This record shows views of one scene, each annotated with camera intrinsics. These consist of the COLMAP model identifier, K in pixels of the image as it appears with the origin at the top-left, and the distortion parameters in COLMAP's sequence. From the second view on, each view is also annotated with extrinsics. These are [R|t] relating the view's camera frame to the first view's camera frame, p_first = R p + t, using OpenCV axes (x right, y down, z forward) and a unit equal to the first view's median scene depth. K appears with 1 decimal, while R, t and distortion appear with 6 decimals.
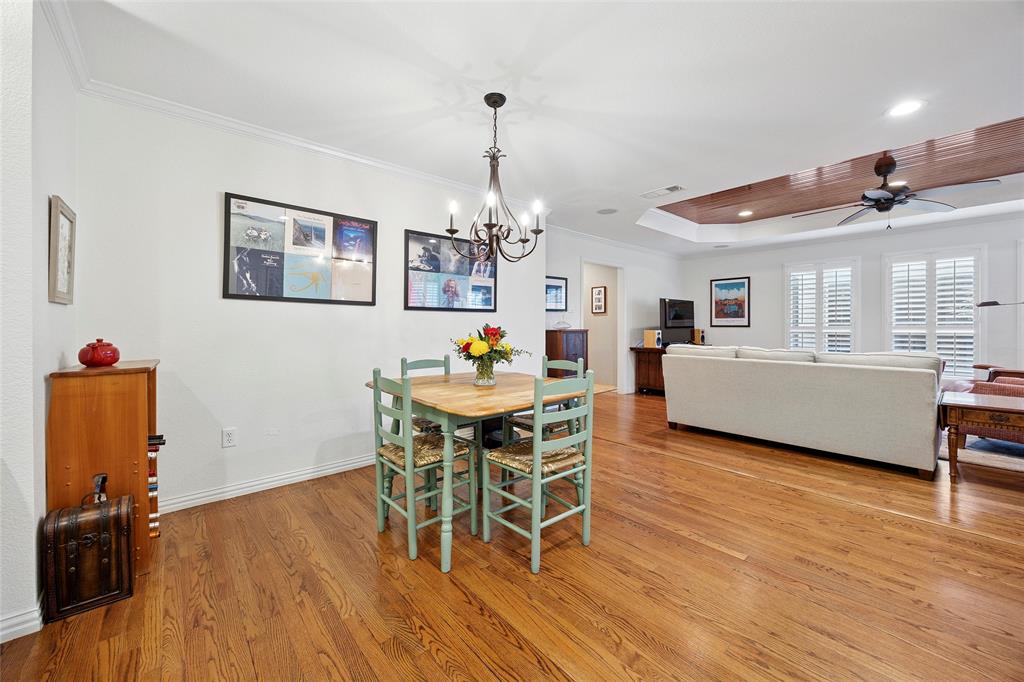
lens RADIAL K [[398.4, 0, 512.5], [0, 398.4, 331.8], [0, 0, 1]] dist [-0.003132, 0.000367]
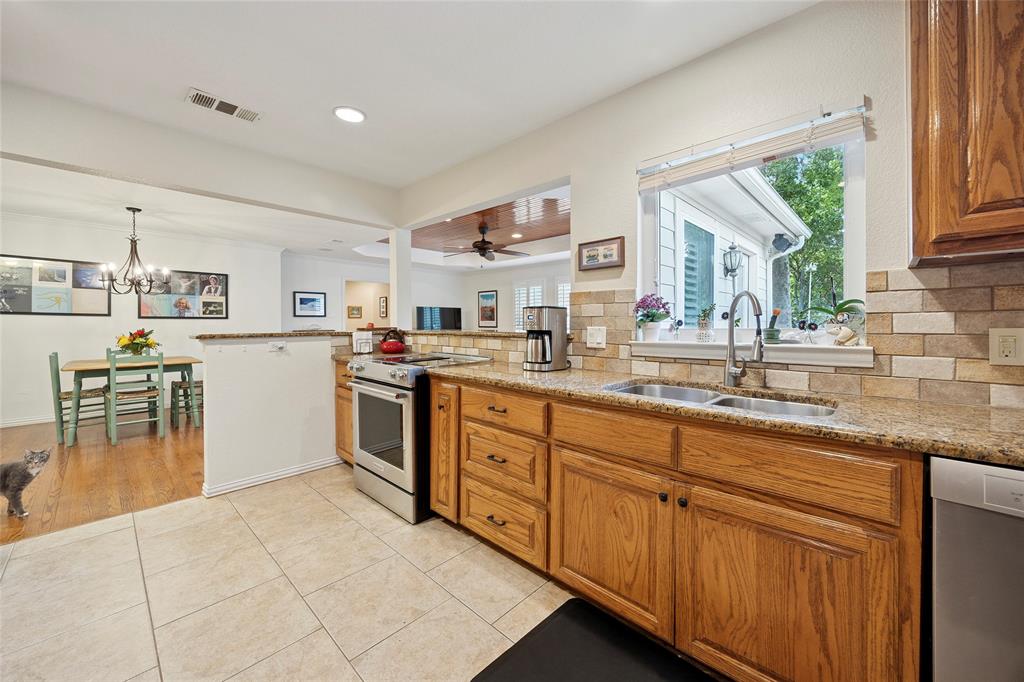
lens RADIAL K [[398.4, 0, 512.9], [0, 398.4, 332.7], [0, 0, 1]] dist [-0.003132, 0.000367]
pose [[0.995872, -0.000884, 0.090761, 0.731311], [0.000155, 0.999968, 0.008040, -0.007768], [-0.090765, -0.007993, 0.995840, -0.483465]]
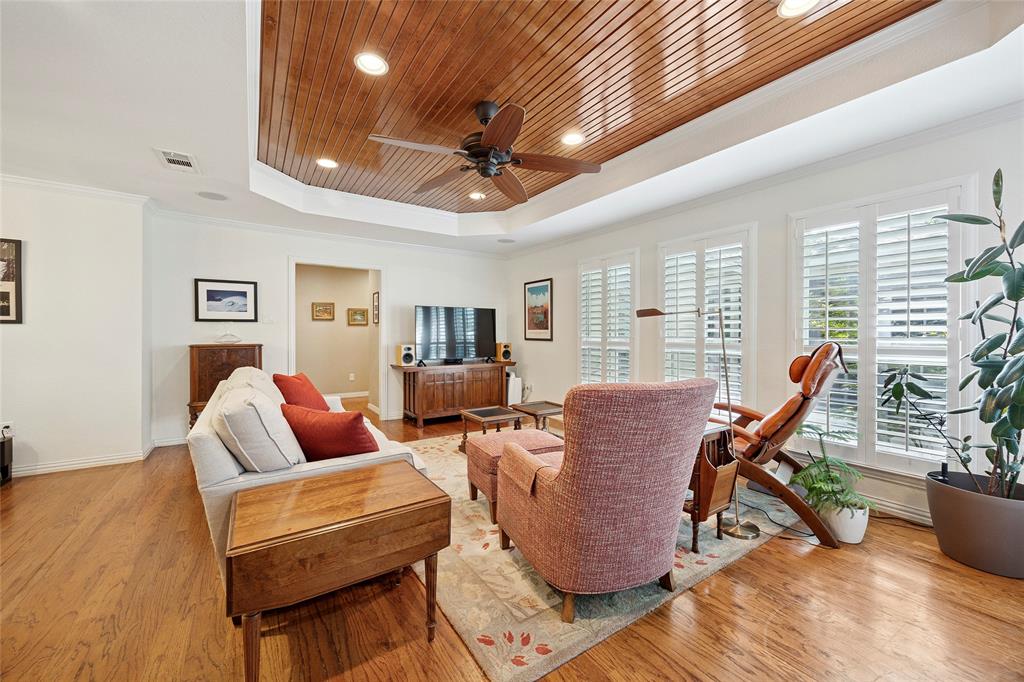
lens RADIAL K [[398.4, 0, 512.1], [0, 398.4, 338.7], [0, 0, 1]] dist [-0.003132, 0.000367]
pose [[0.991579, 0.007130, -0.129310, 0.860570], [-0.007402, 0.999971, -0.001621, -0.020489], [0.129295, 0.002564, 0.991603, 0.271220]]
